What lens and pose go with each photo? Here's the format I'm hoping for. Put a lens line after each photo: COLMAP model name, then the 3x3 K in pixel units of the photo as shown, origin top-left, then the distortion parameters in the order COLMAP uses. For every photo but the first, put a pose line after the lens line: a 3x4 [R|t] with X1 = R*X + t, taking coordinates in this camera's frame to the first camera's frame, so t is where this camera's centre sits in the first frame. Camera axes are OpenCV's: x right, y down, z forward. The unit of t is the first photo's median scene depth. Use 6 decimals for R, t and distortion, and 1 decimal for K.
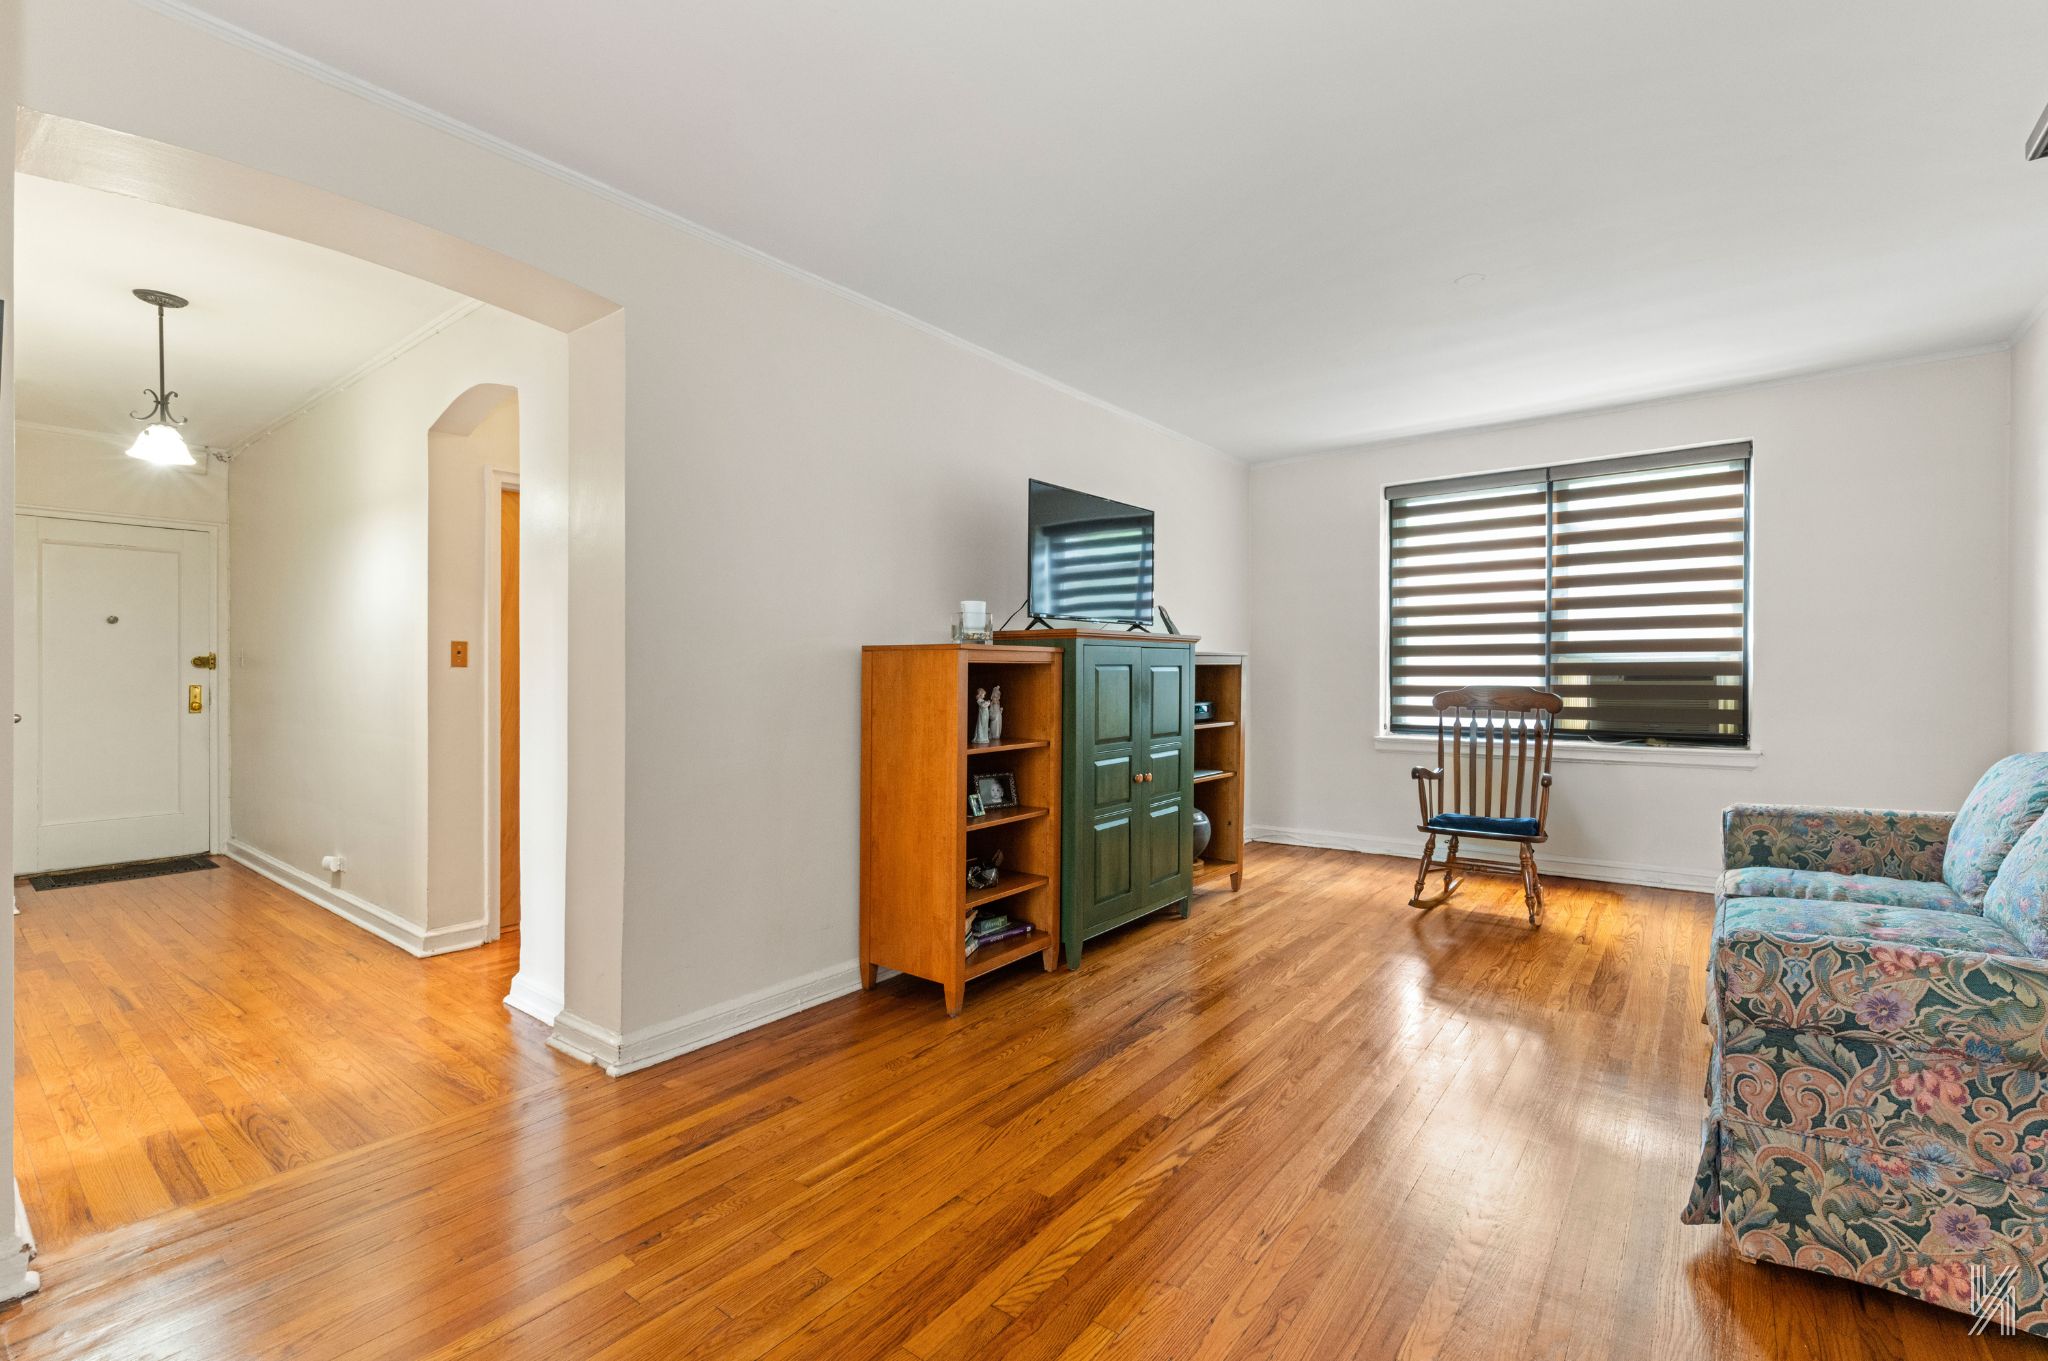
lens RADIAL K [[899.4, 0, 1043.0], [0, 899.4, 674.3], [0, 0, 1]] dist [0.006299, -0.002103]
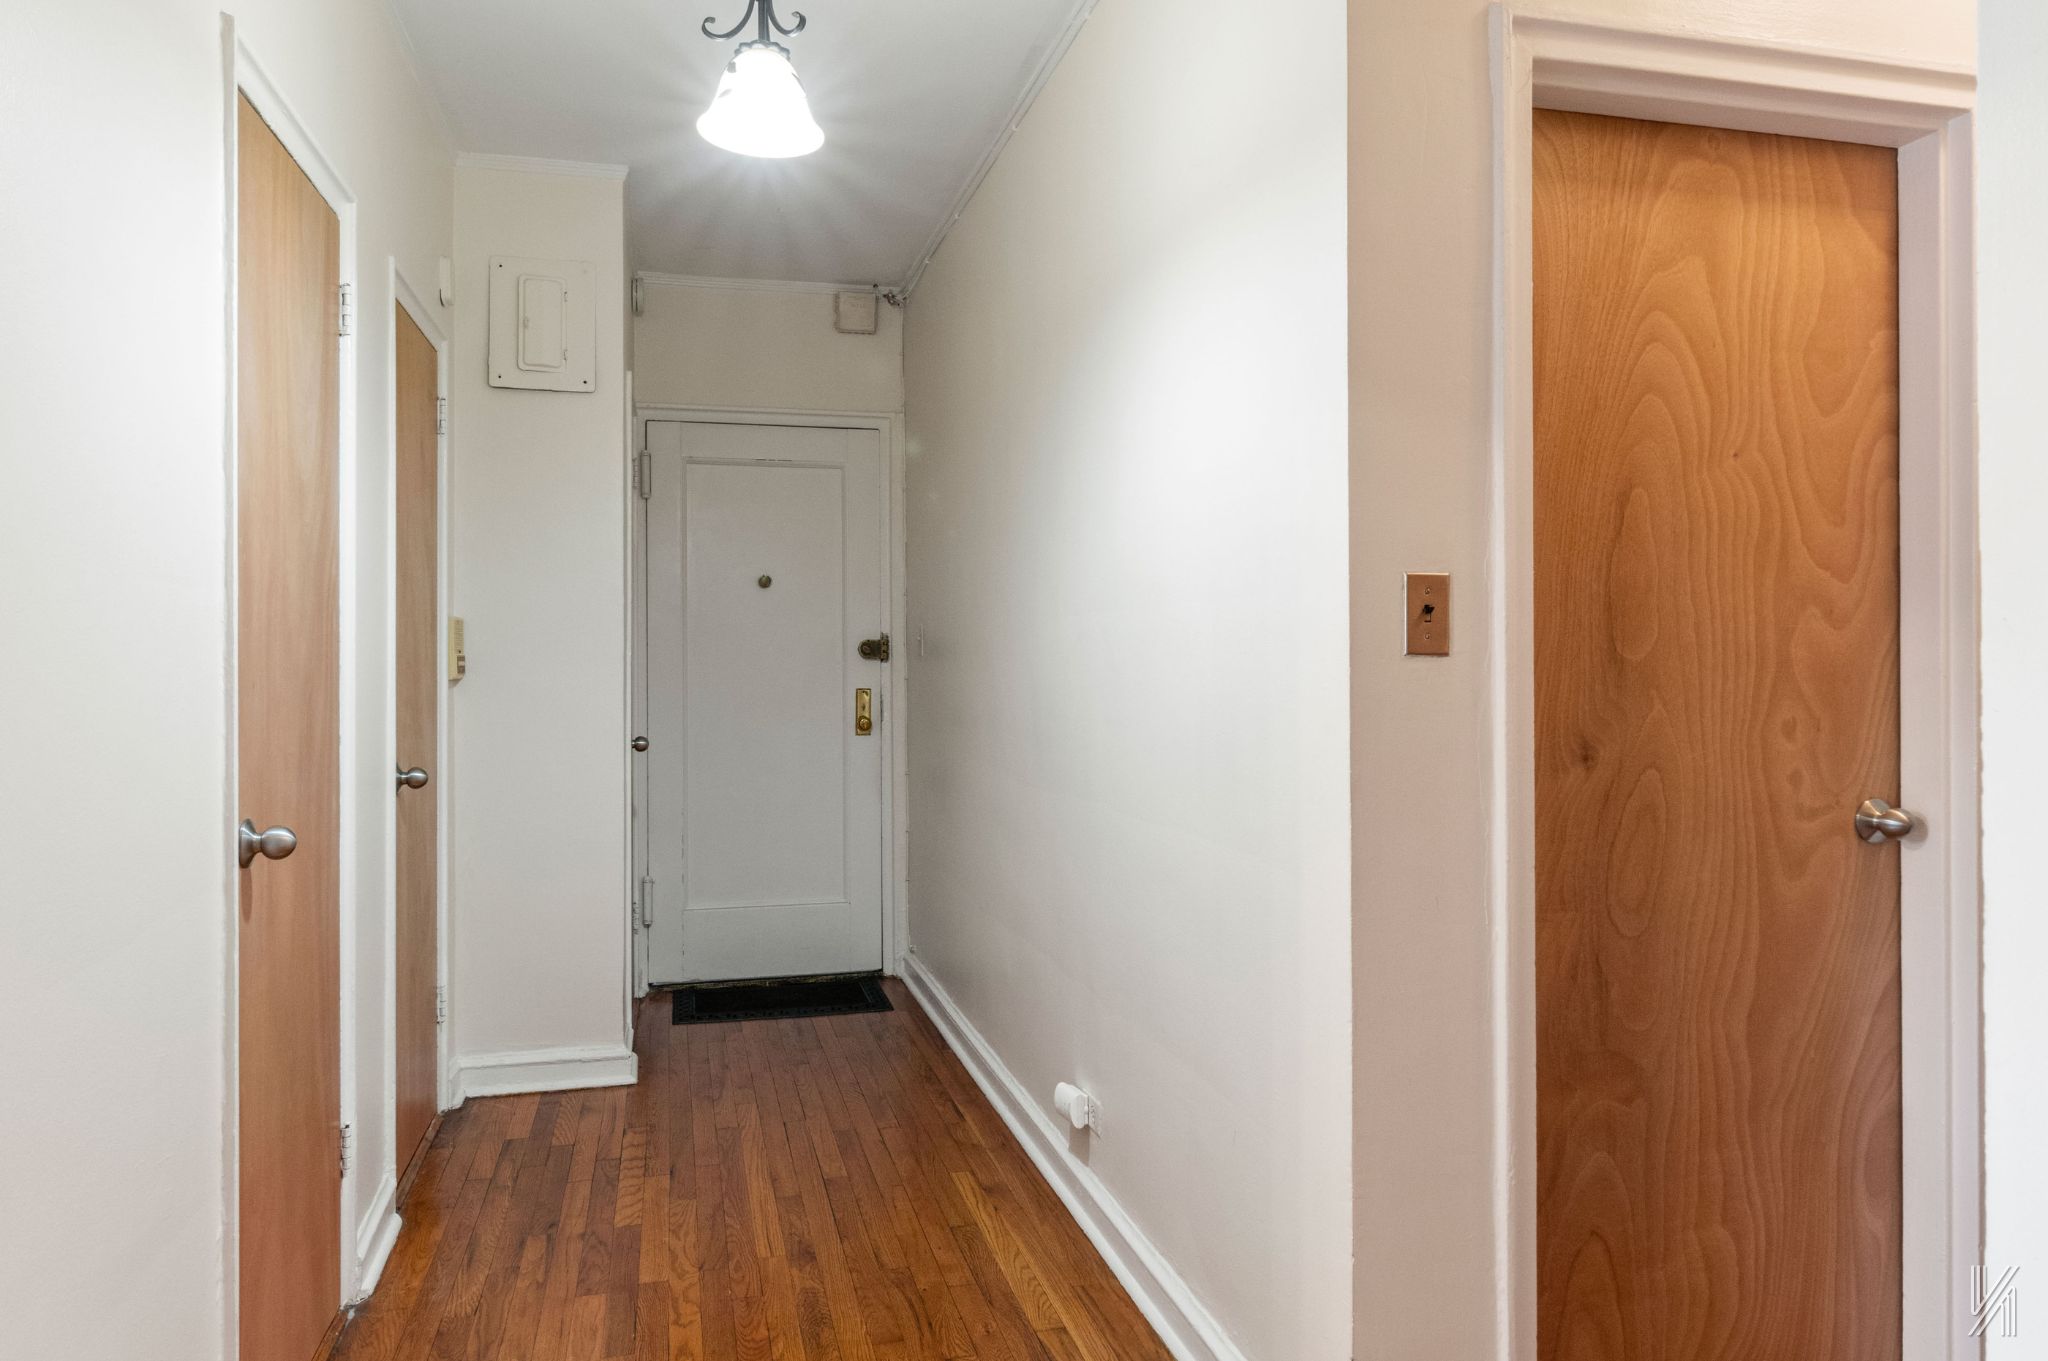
lens RADIAL K [[1288.5, 0, 1025.1], [0, 1288.5, 671.7], [0, 0, 1]] dist [-0.011158, -0.000586]
pose [[0.796266, 0.003185, -0.604938, -0.348645], [0.001357, 0.999974, 0.007051, -0.004732], [0.604945, -0.006436, 0.796241, 0.397546]]
